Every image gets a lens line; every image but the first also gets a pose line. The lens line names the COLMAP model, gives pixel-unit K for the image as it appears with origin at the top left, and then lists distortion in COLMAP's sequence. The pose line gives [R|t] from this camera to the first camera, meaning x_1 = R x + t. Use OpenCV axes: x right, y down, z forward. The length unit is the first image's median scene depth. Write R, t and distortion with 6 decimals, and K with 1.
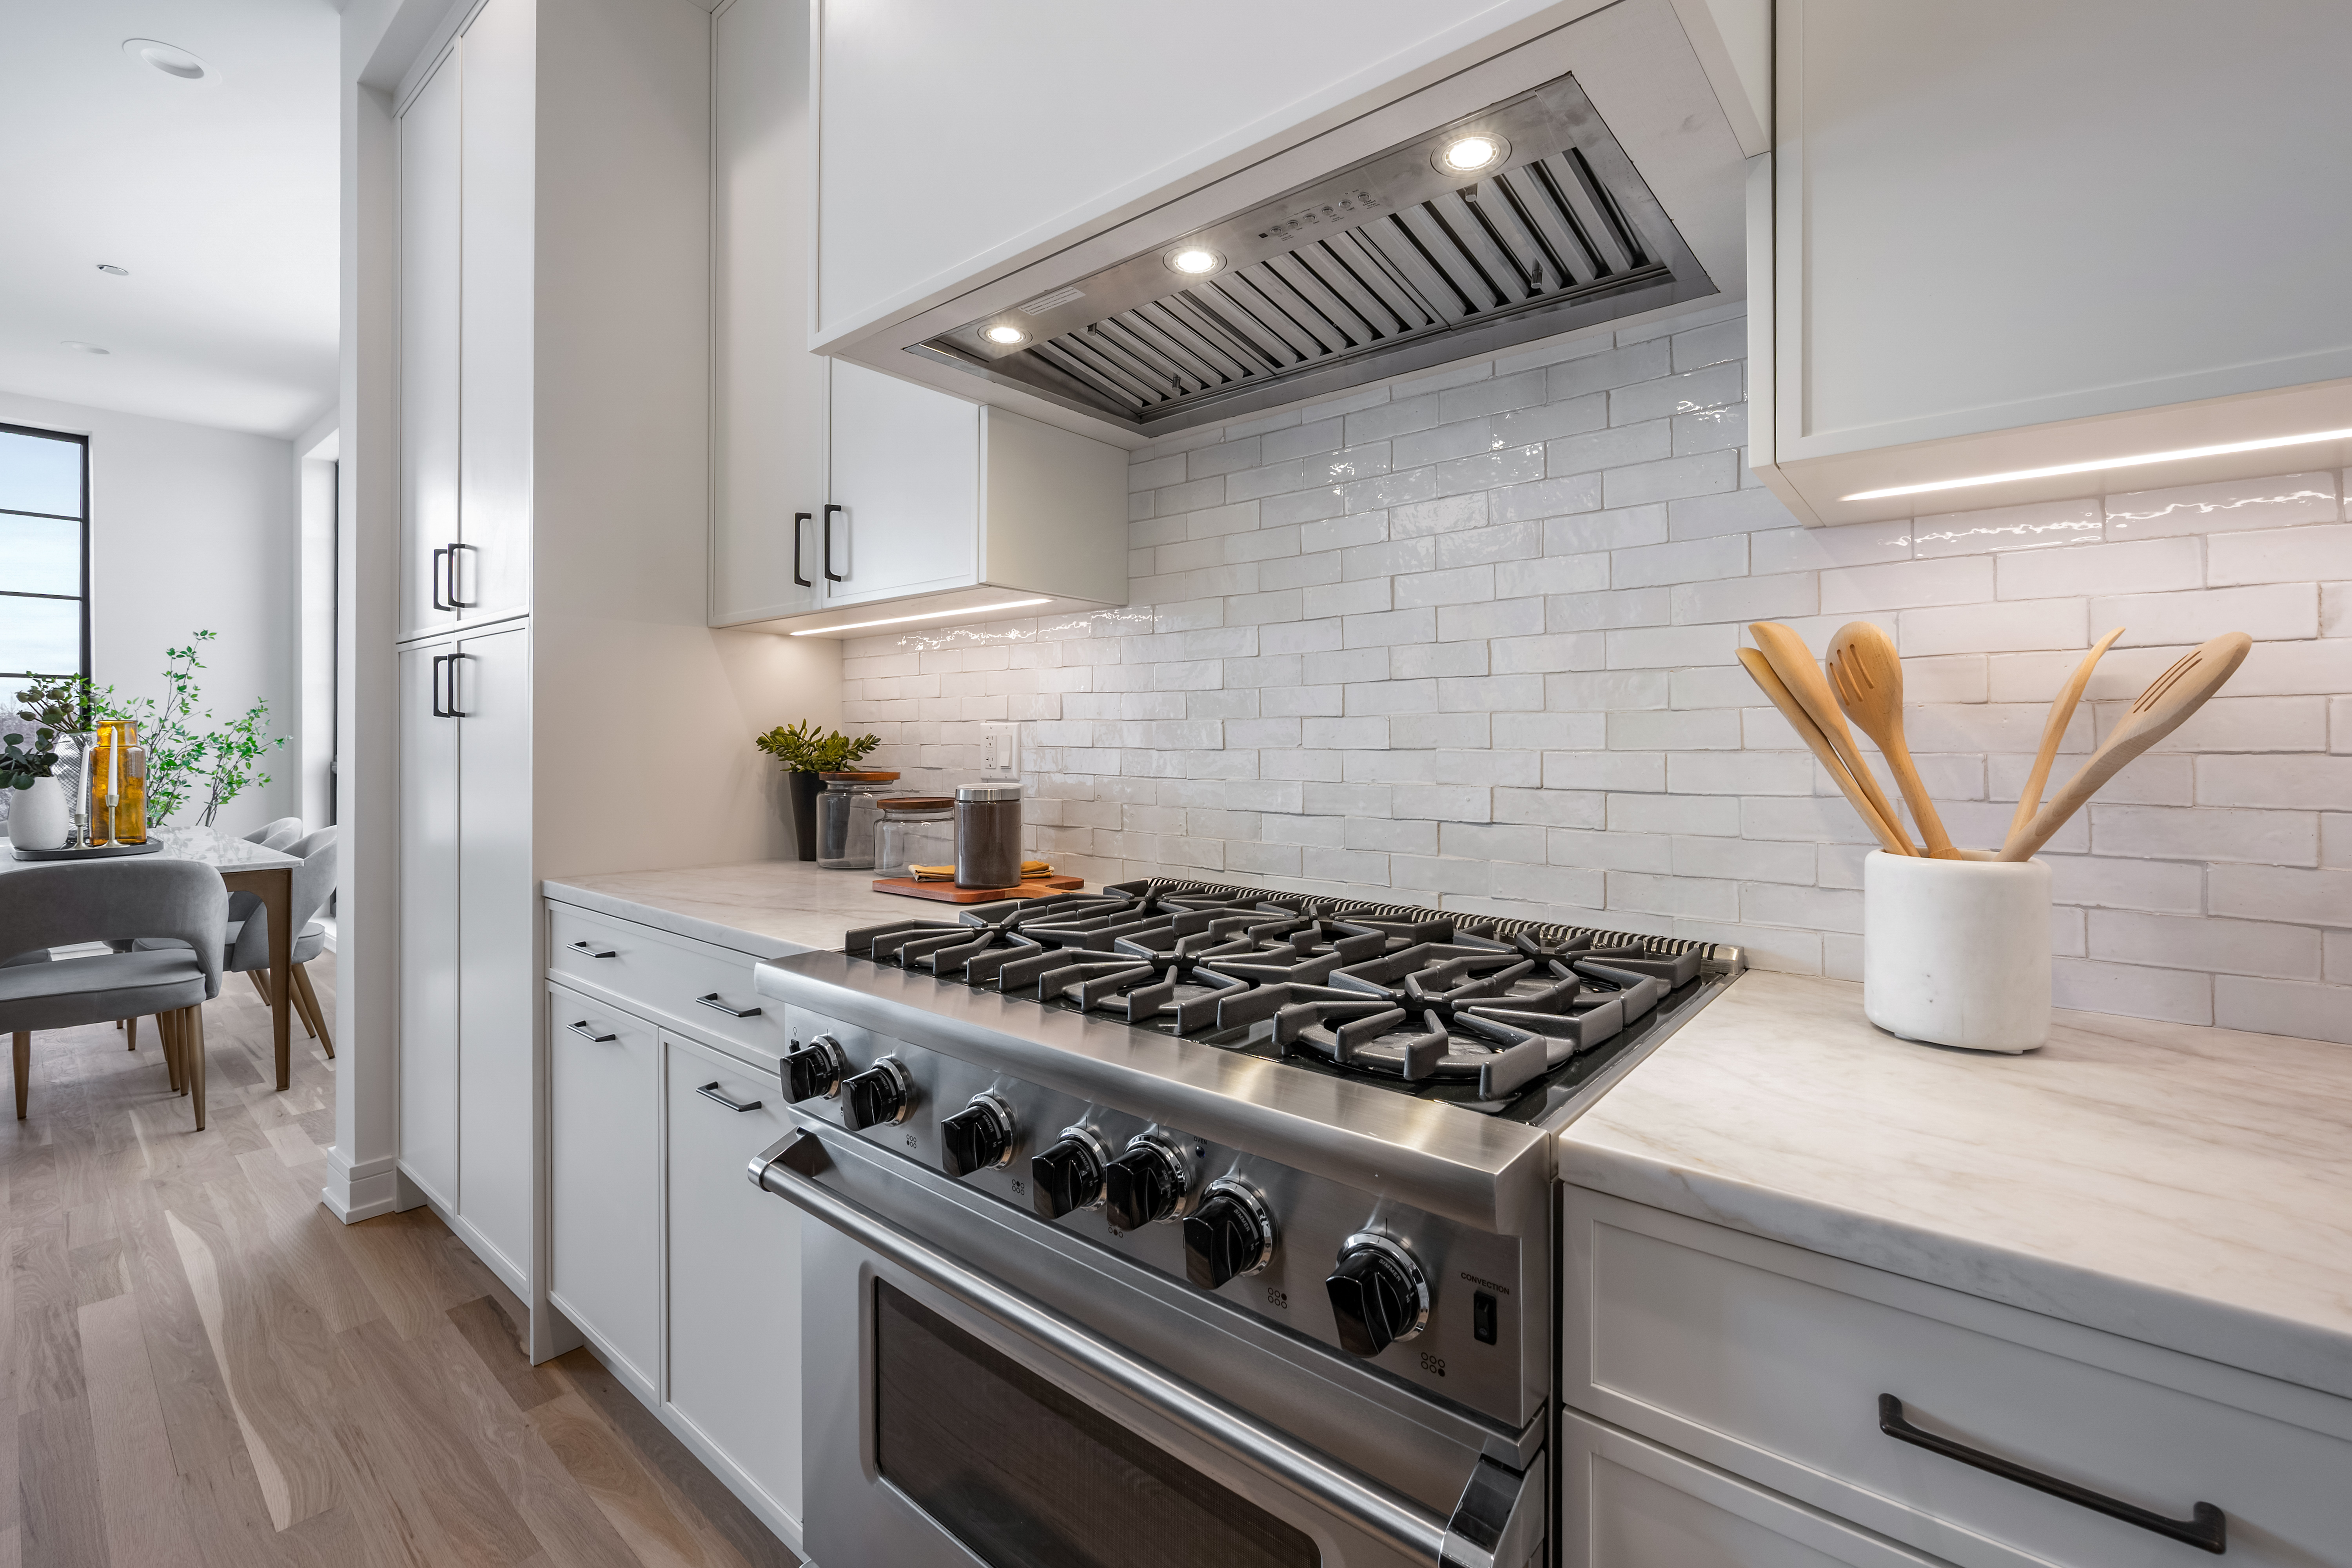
lens RADIAL K [[1005.7, 0, 1173.7], [0, 1005.7, 728.0], [0, 0, 1]] dist [0.000759, 0.000048]
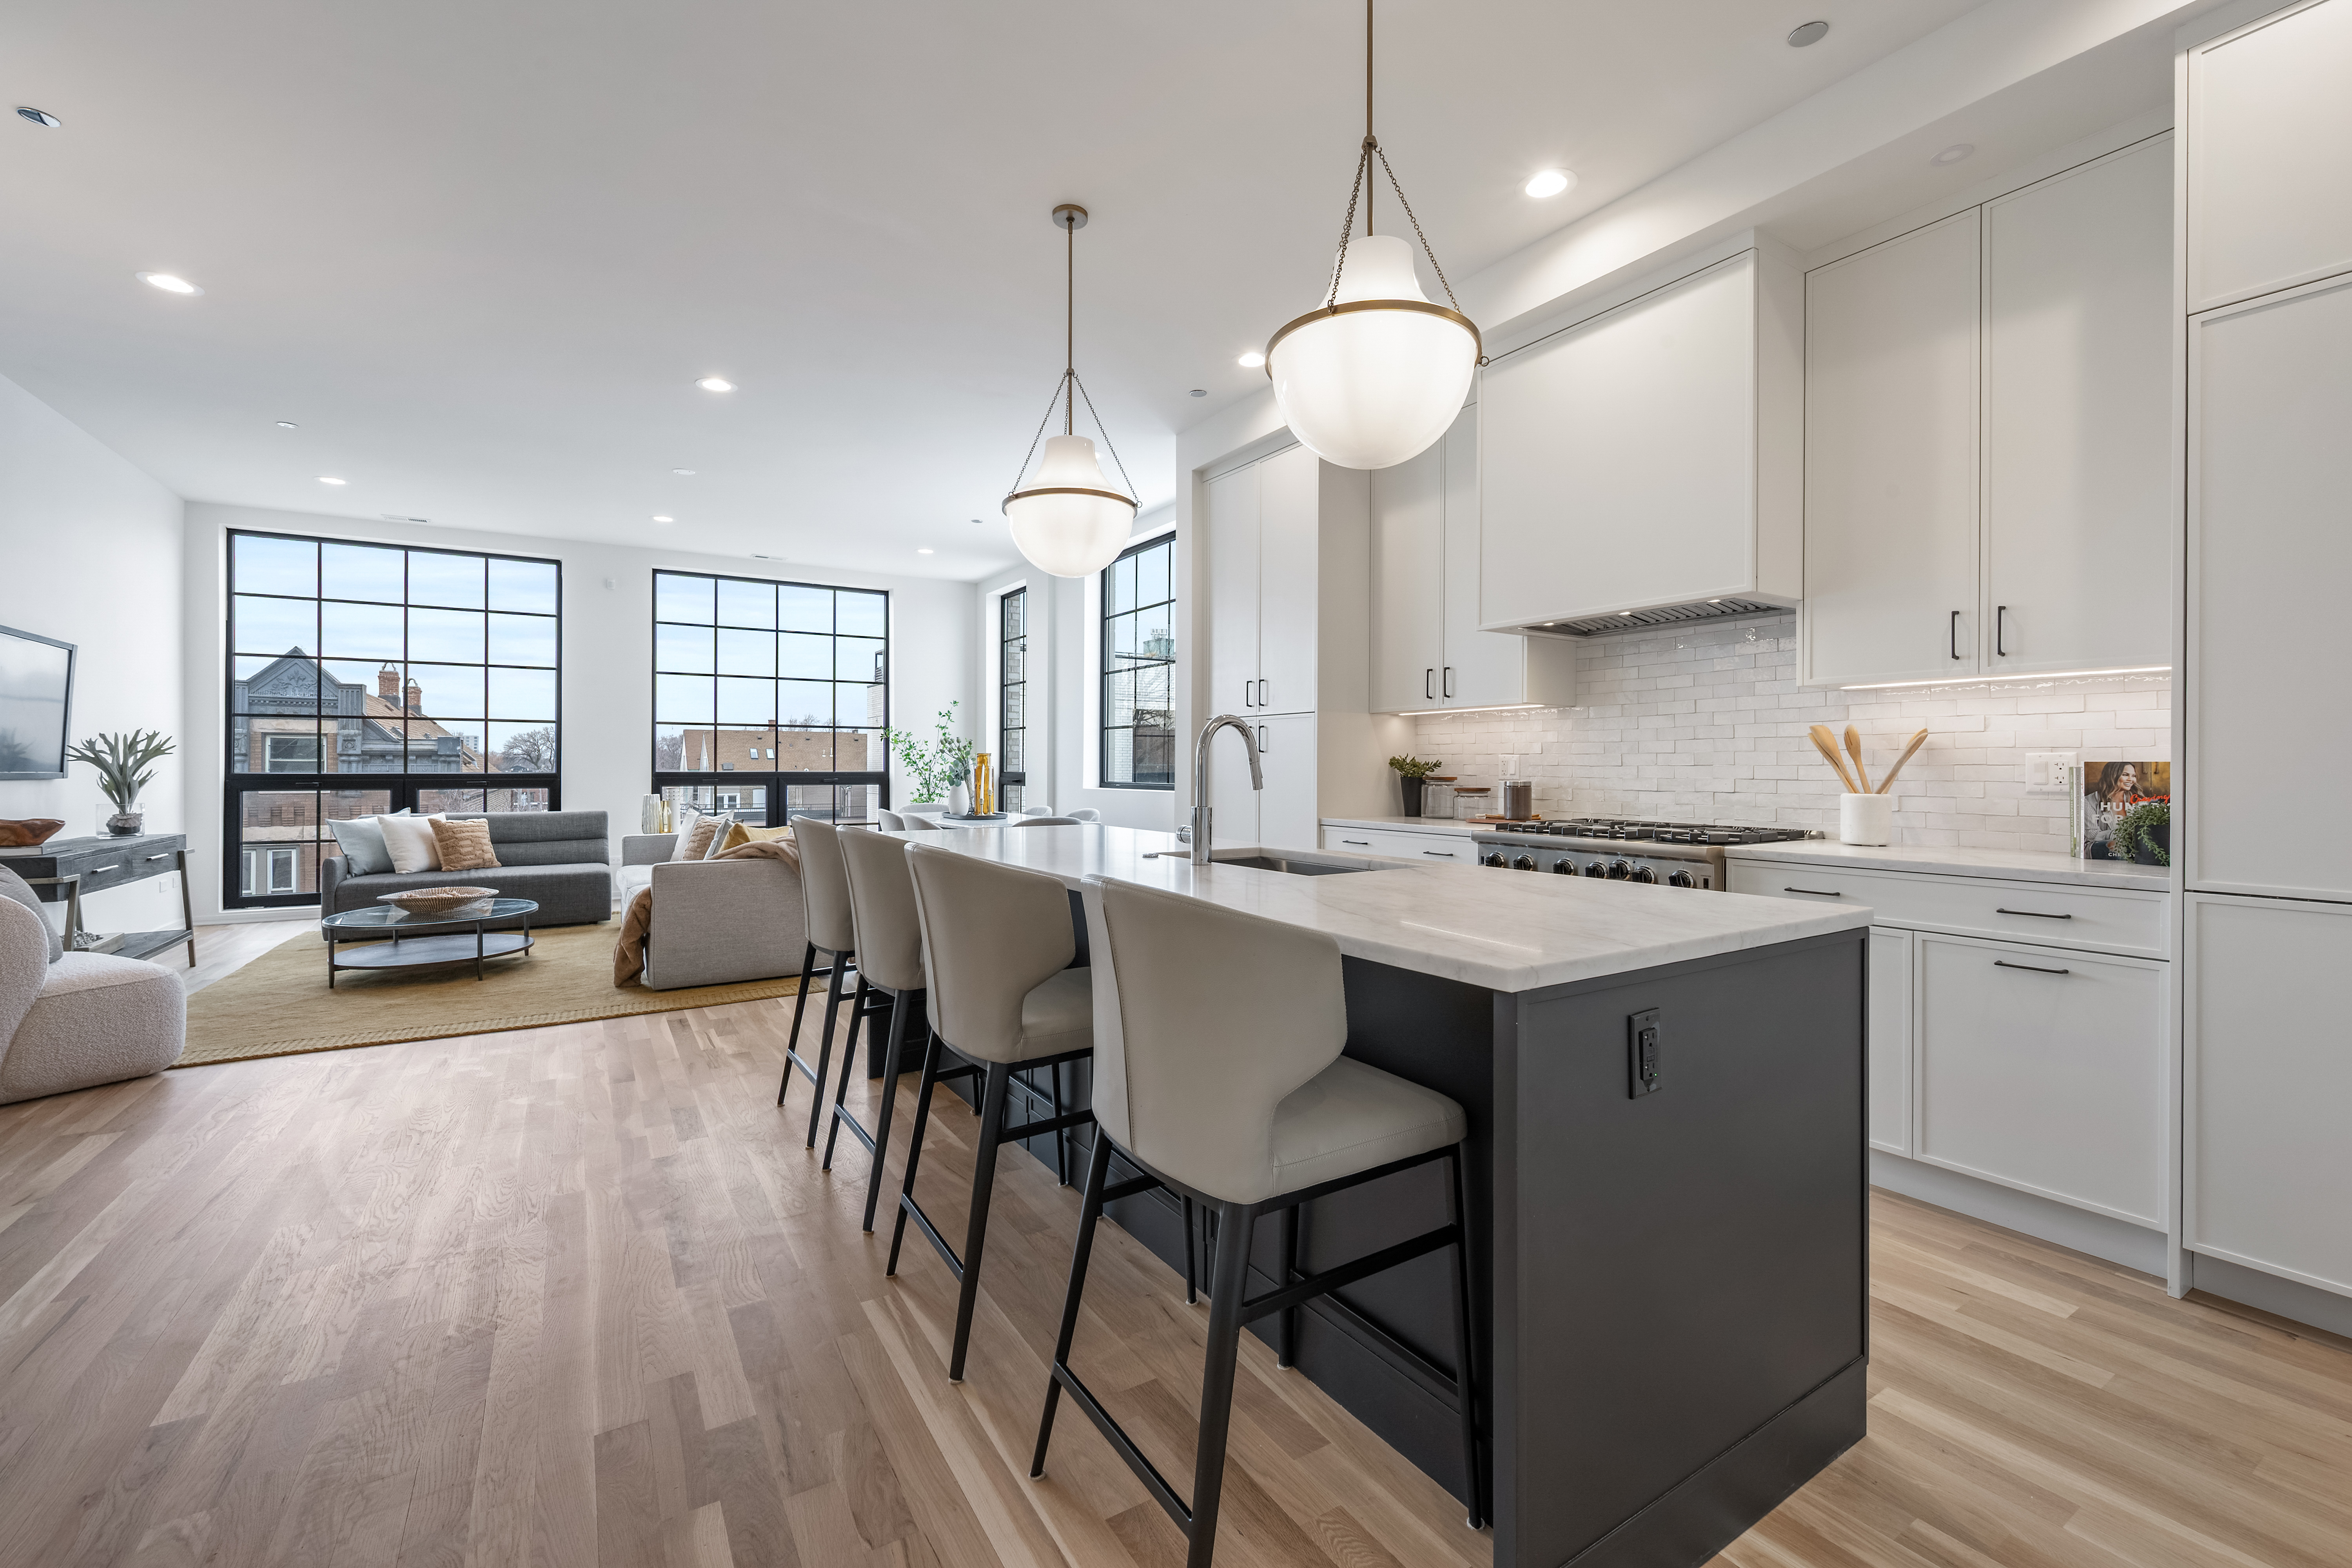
lens RADIAL K [[973.5, 0, 1175.0], [0, 973.5, 764.4], [0, 0, 1]] dist [-0.000684, -0.000067]
pose [[0.951106, 0.005687, -0.308812, -0.239560], [-0.004449, 0.999979, 0.004712, 0.010138], [0.308832, -0.003108, 0.951111, -1.519529]]
